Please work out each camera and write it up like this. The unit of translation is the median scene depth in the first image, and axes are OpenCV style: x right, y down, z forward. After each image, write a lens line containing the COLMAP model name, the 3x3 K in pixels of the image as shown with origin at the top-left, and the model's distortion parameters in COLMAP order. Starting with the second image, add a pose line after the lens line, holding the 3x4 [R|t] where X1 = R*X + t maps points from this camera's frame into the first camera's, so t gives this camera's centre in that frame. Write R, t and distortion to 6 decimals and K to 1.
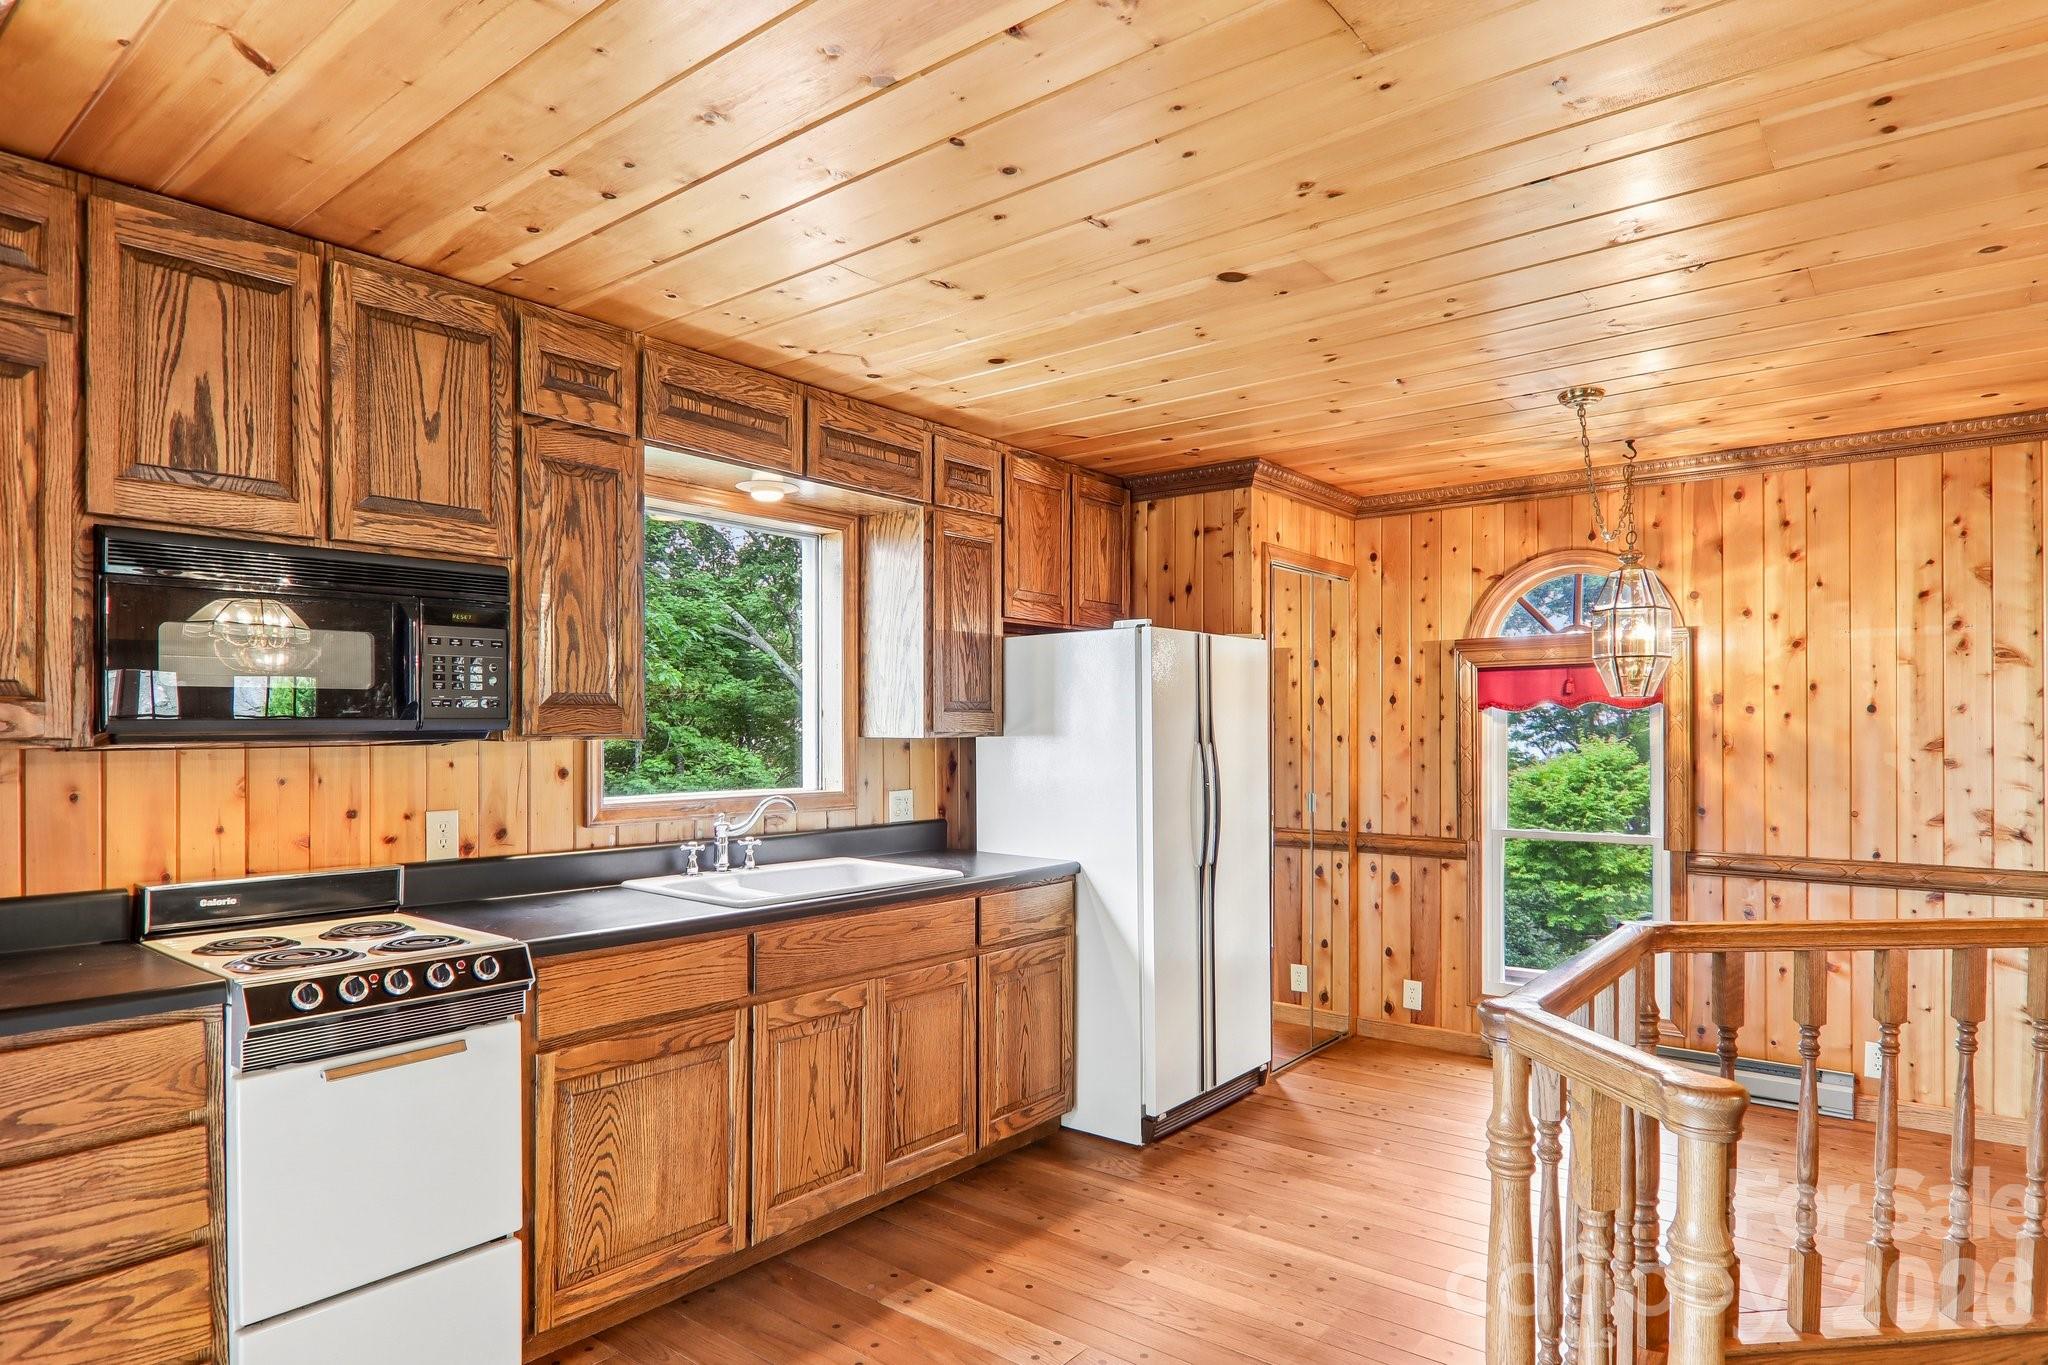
lens RADIAL K [[1150.7, 0, 1018.8], [0, 1150.7, 724.3], [0, 0, 1]] dist [0.006013, -0.023101]
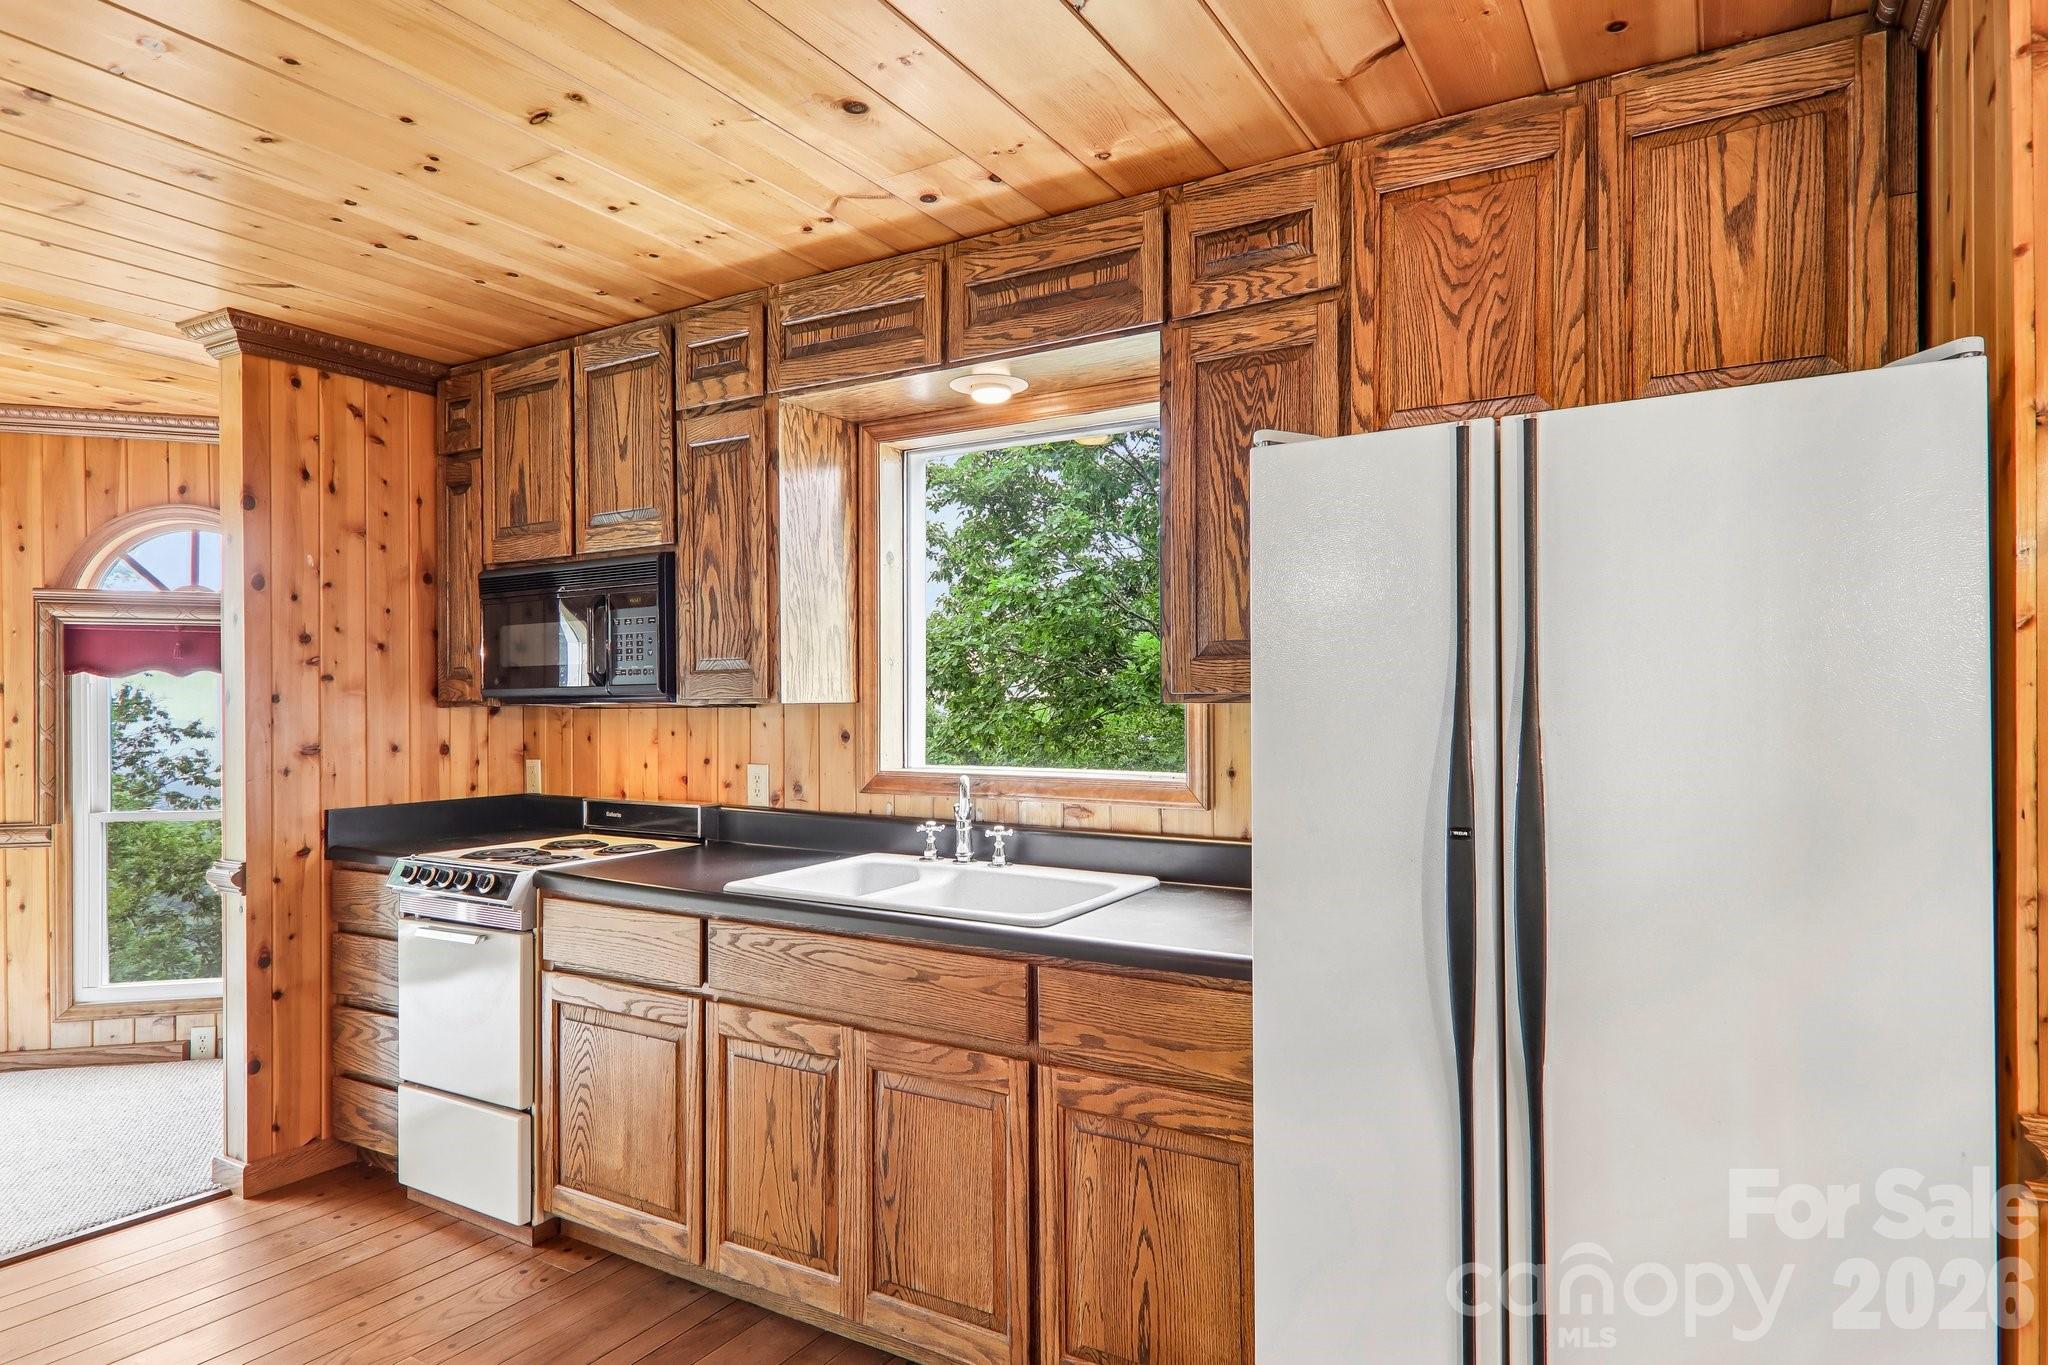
lens RADIAL K [[1151.2, 0, 1027.5], [0, 1151.2, 696.0], [0, 0, 1]] dist [0.028920, -0.020941]
pose [[0.143775, -0.003541, -0.989604, 0.507604], [0.008061, 0.999965, -0.002407, 0.008350], [0.989578, -0.007631, 0.143799, 0.813938]]
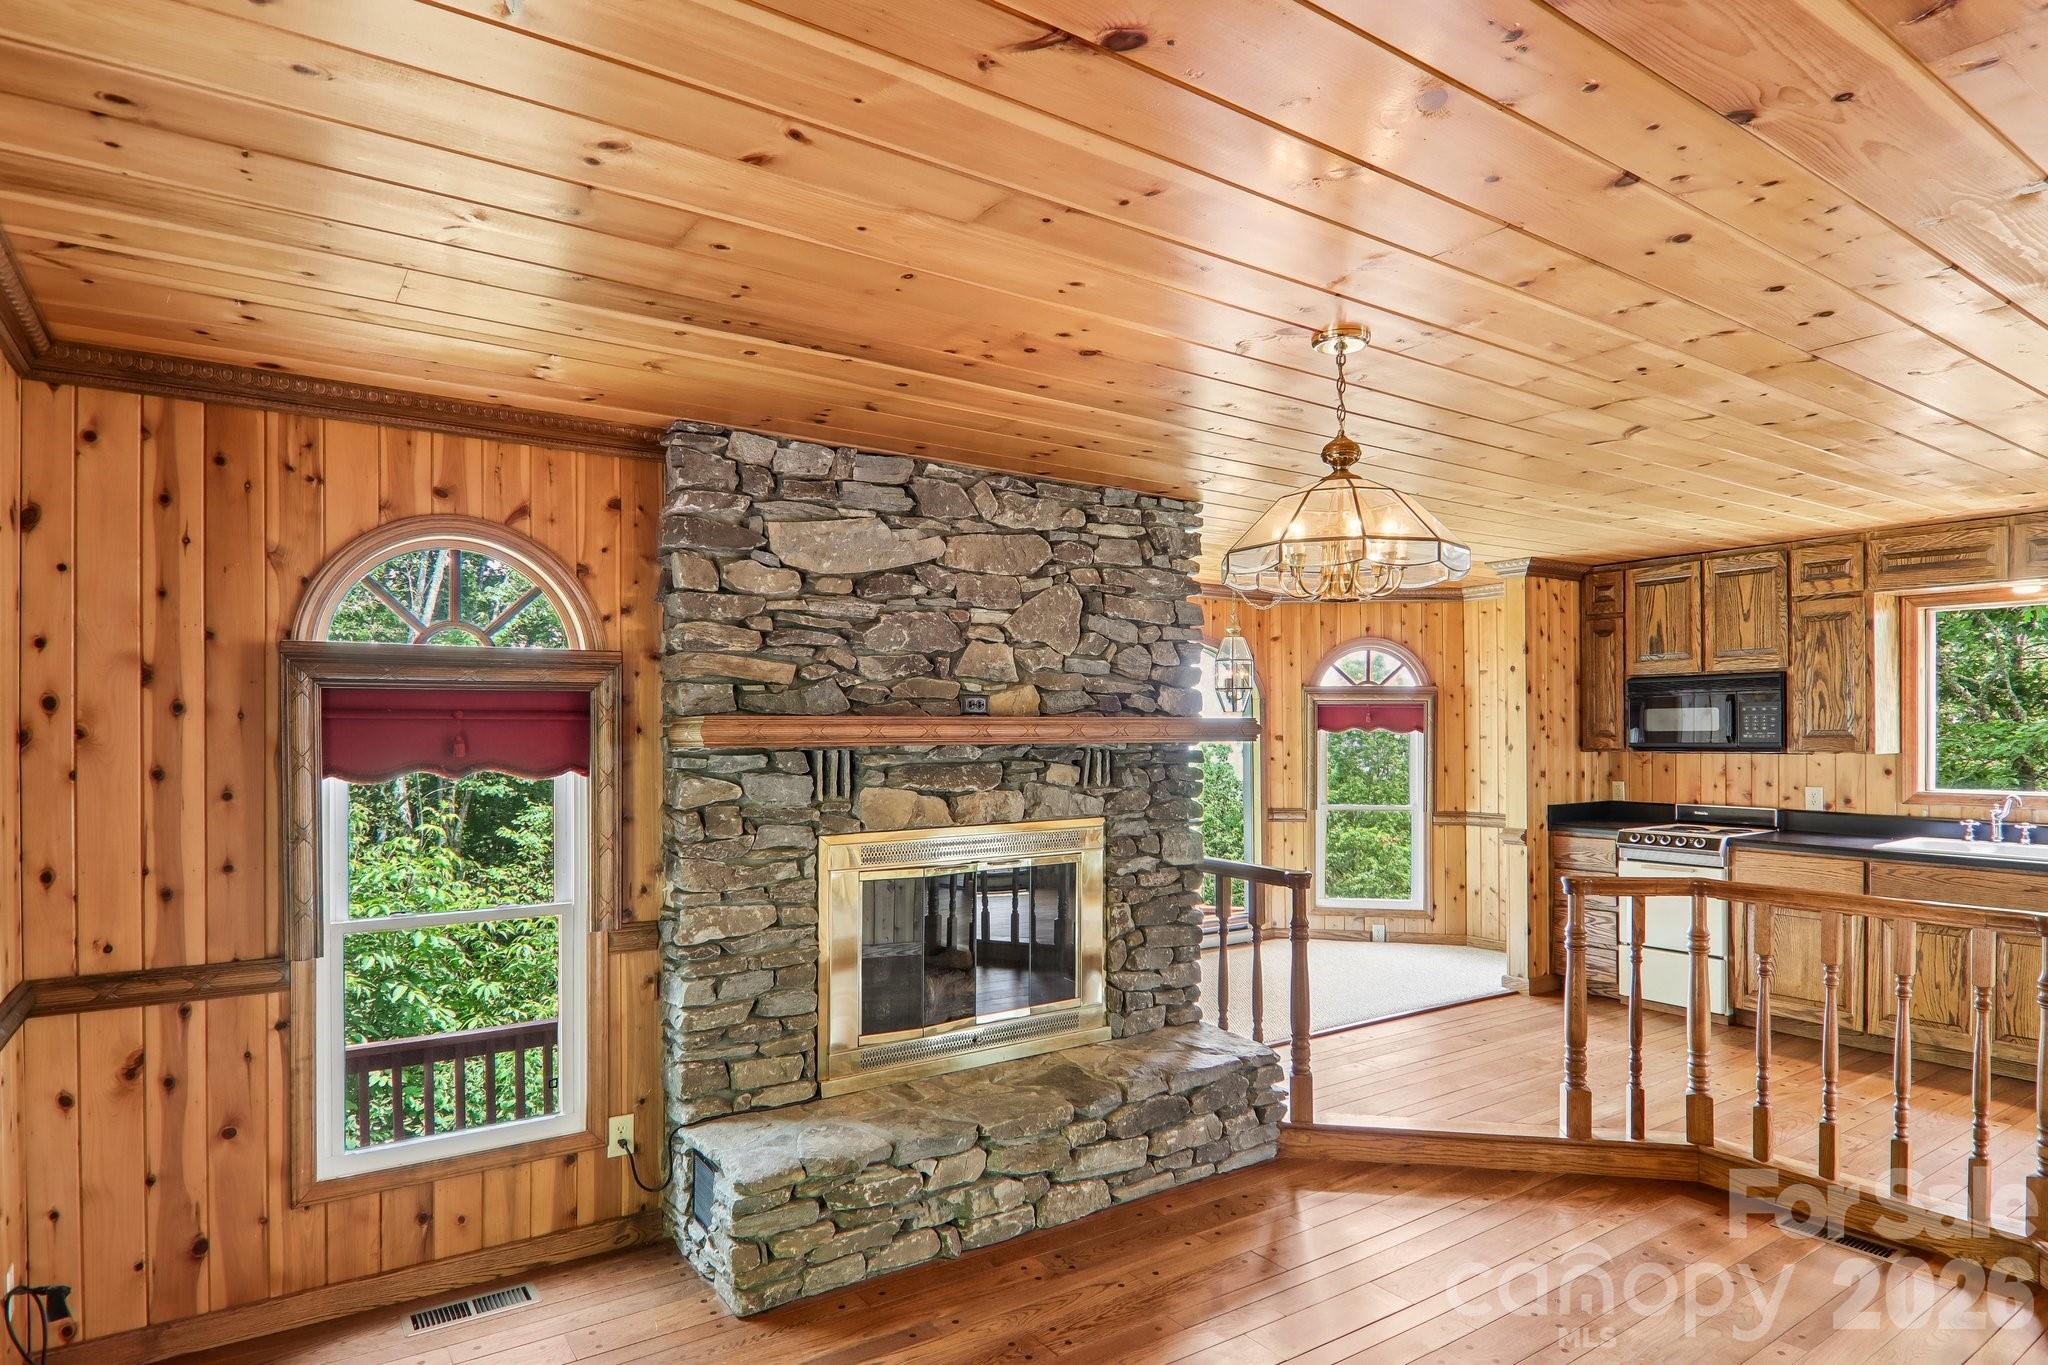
lens RADIAL K [[1144.4, 0, 1025.1], [0, 1144.4, 729.8], [0, 0, 1]] dist [0.014604, -0.022210]
pose [[-0.281528, 0.002876, -0.959549, 1.368517], [0.007804, 0.999969, 0.000708, -0.028483], [0.959521, -0.007289, -0.281541, 0.168755]]
